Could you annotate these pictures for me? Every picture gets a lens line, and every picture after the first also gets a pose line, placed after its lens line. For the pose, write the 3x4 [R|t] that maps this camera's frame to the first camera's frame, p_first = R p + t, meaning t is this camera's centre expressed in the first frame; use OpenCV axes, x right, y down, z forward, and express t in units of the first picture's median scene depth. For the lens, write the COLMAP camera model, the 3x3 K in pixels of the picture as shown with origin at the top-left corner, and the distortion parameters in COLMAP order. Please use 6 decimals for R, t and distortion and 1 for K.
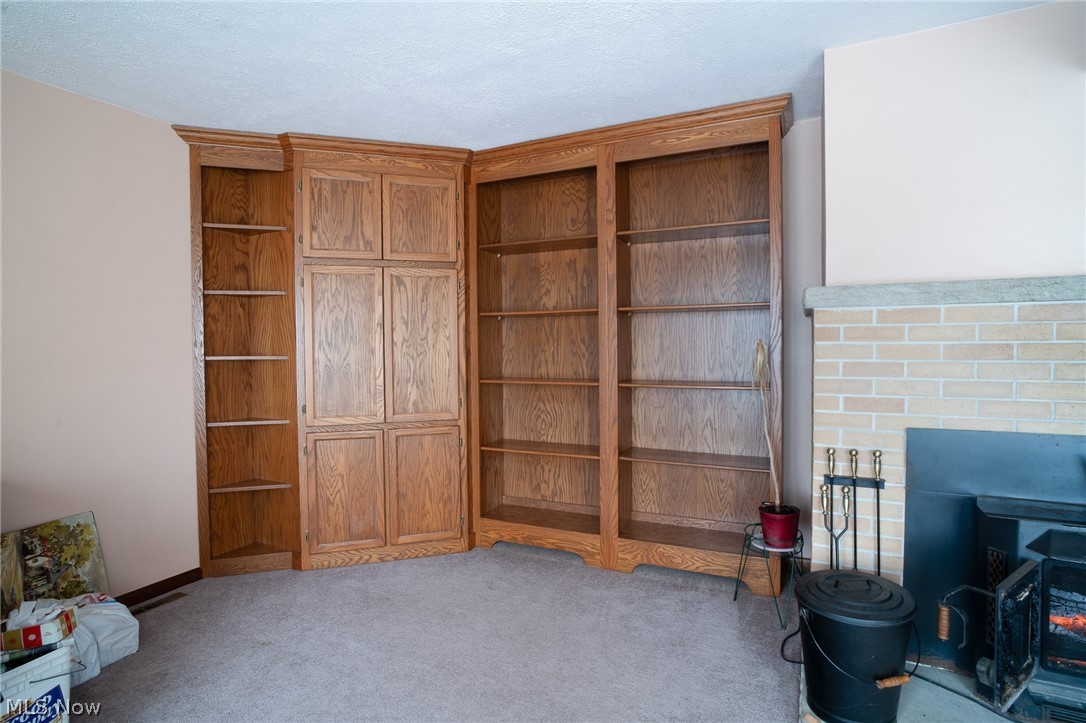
lens RADIAL K [[567.1, 0, 542.0], [0, 567.1, 359.9], [0, 0, 1]] dist [-0.028439, 0.007307]
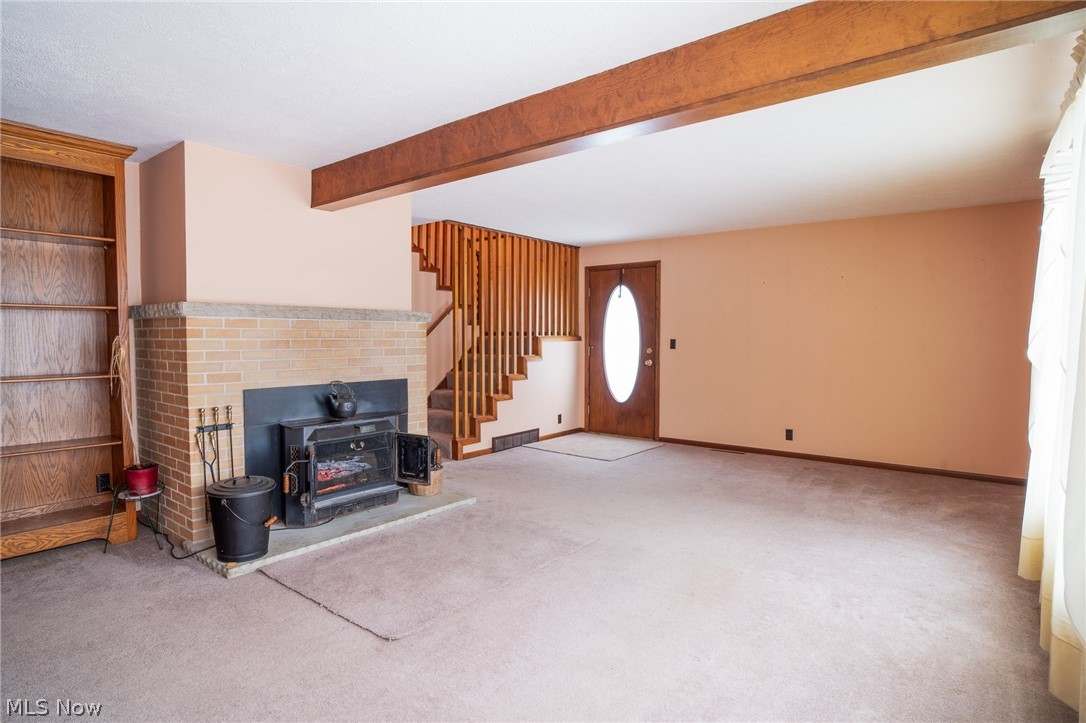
lens RADIAL K [[567.1, 0, 539.8], [0, 567.1, 364.6], [0, 0, 1]] dist [-0.028439, 0.007307]
pose [[0.220010, -0.039280, 0.974706, -0.750705], [0.027146, 0.999049, 0.034133, 0.011081], [-0.975120, 0.018950, 0.220867, -0.227985]]
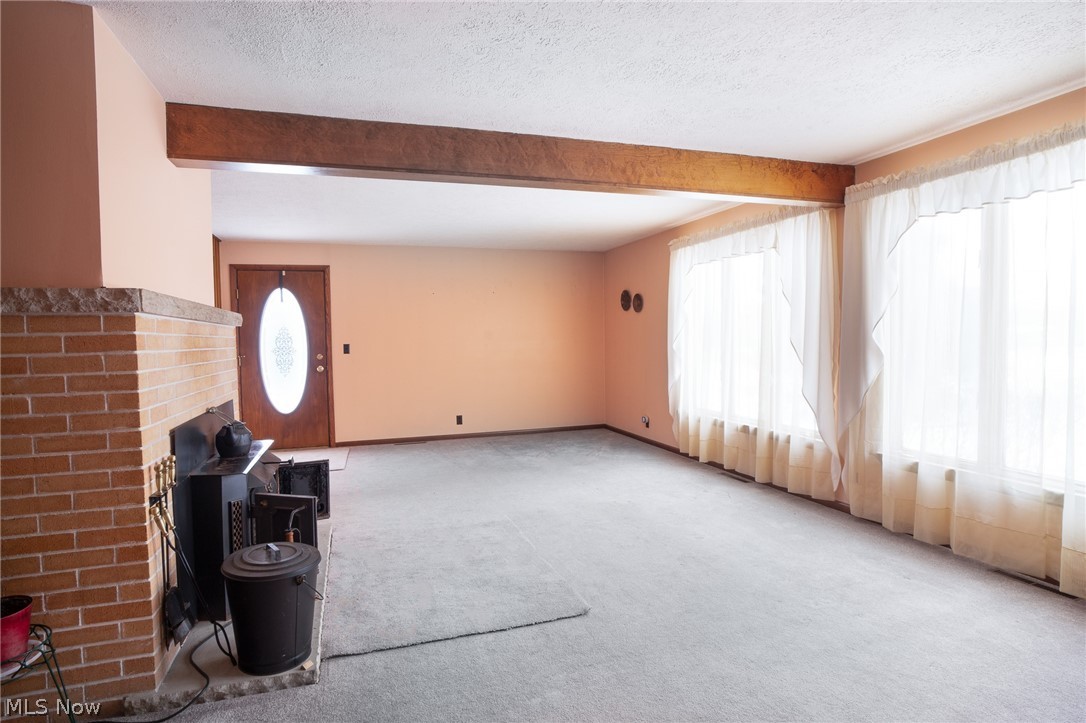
lens RADIAL K [[567.1, 0, 532.8], [0, 567.1, 362.3], [0, 0, 1]] dist [-0.028439, 0.007307]
pose [[-0.678110, -0.009494, 0.734899, -0.574097], [0.049097, 0.997098, 0.058185, -0.035485], [-0.733319, 0.075537, -0.675676, 1.146120]]
